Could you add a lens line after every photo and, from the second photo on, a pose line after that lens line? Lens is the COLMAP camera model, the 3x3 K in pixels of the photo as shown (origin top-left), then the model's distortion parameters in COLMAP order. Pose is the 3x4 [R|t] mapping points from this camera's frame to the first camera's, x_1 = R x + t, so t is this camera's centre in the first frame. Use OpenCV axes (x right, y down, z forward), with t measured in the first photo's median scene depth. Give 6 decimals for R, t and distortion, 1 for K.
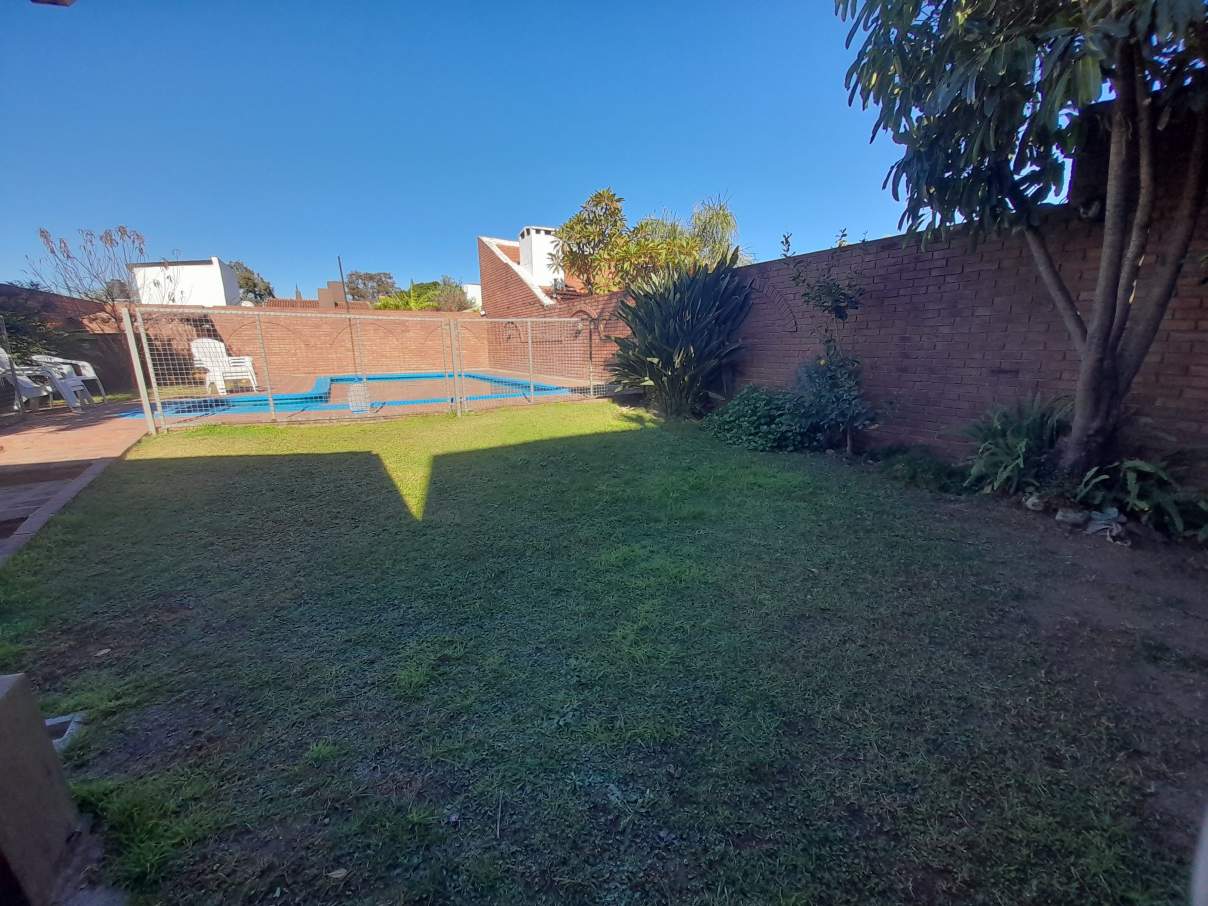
lens RADIAL K [[475.3, 0, 599.8], [0, 475.3, 461.7], [0, 0, 1]] dist [0.023836, -0.021927]
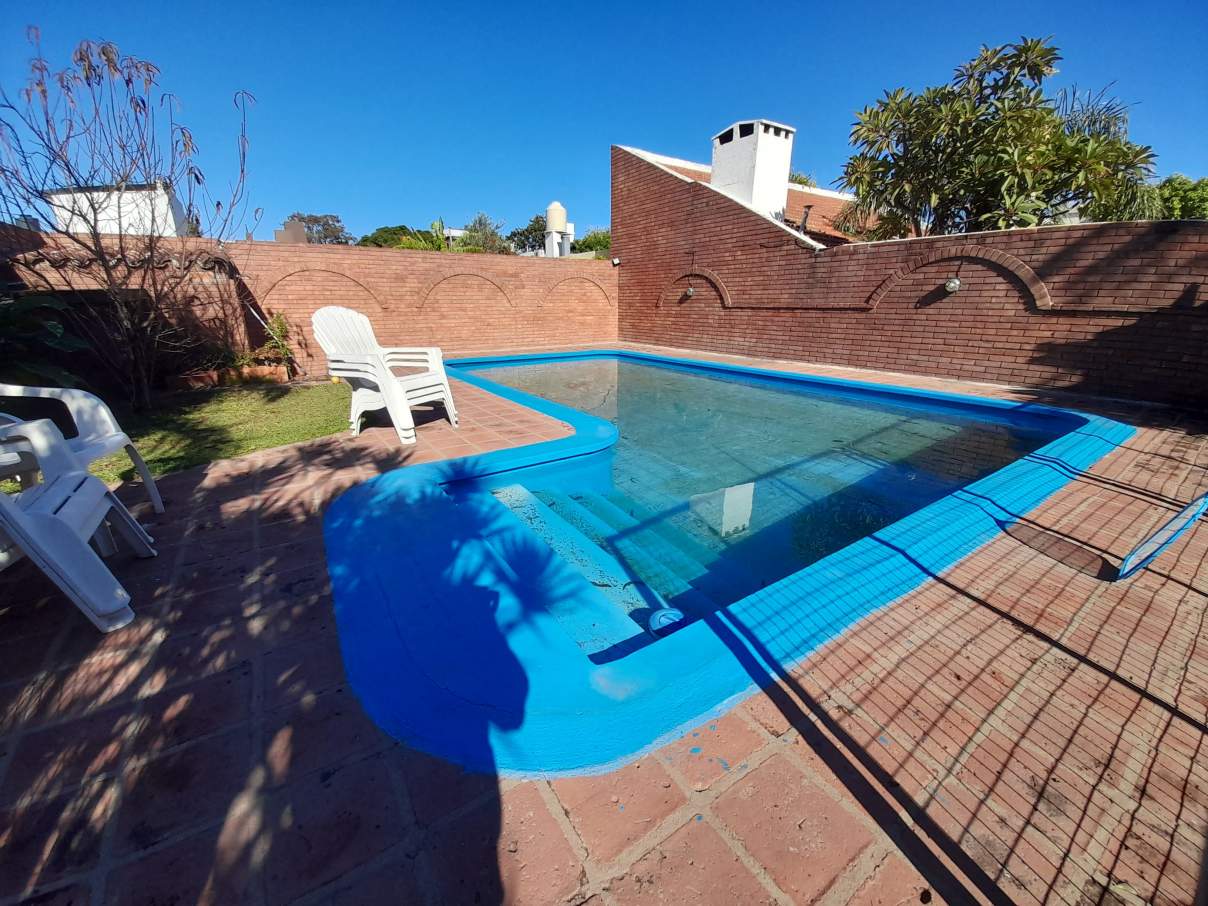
lens RADIAL K [[475.3, 0, 599.8], [0, 475.3, 461.7], [0, 0, 1]] dist [0.023836, -0.021927]
pose [[0.996271, -0.019568, 0.084034, -0.338116], [0.012151, 0.996057, 0.087885, -0.082573], [-0.085422, -0.086536, 0.992580, 0.288149]]
